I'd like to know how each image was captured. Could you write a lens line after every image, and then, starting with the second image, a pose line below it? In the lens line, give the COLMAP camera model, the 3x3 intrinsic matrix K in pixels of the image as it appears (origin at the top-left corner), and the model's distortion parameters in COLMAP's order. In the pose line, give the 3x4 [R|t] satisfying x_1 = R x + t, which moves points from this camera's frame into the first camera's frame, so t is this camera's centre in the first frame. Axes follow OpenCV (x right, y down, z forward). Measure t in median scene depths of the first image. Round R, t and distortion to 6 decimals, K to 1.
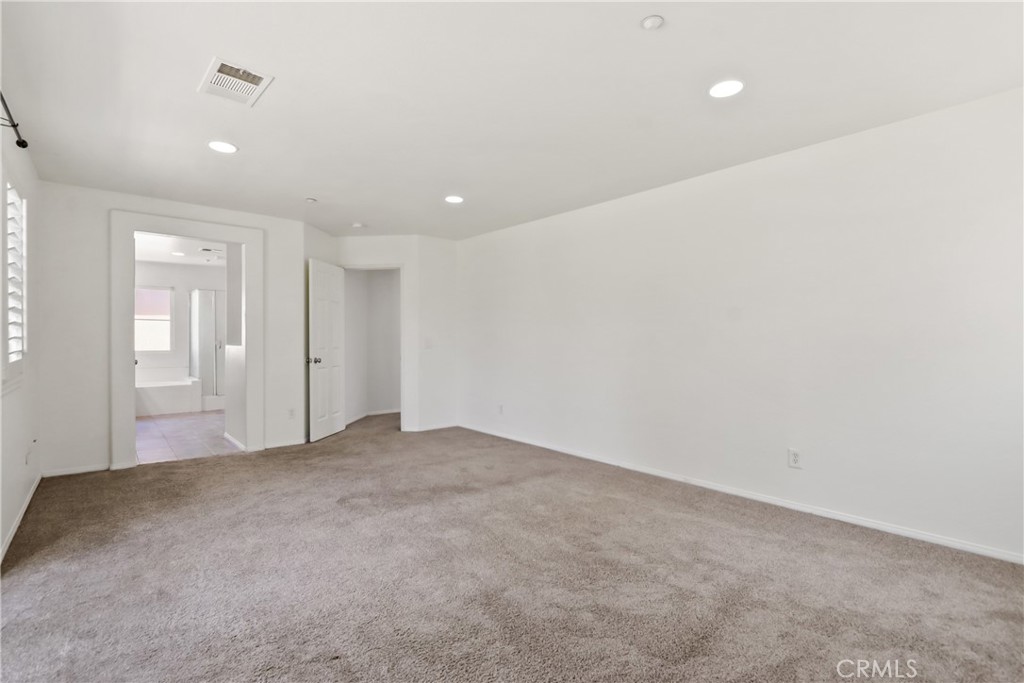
lens RADIAL K [[468.5, 0, 505.8], [0, 468.5, 343.0], [0, 0, 1]] dist [-0.005618, -0.000345]
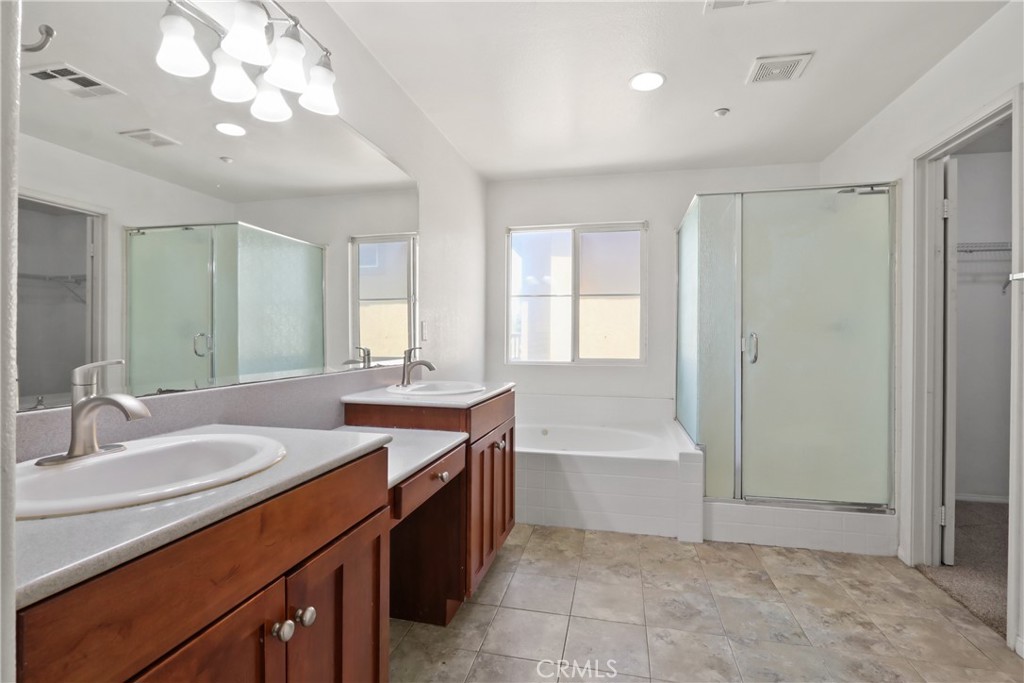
lens RADIAL K [[468.5, 0, 509.7], [0, 468.5, 339.3], [0, 0, 1]] dist [-0.005618, -0.000345]
pose [[0.585144, 0.008509, -0.810885, -0.430733], [-0.007216, 0.999960, 0.005286, -0.005688], [0.810897, 0.002758, 0.585182, 0.644303]]
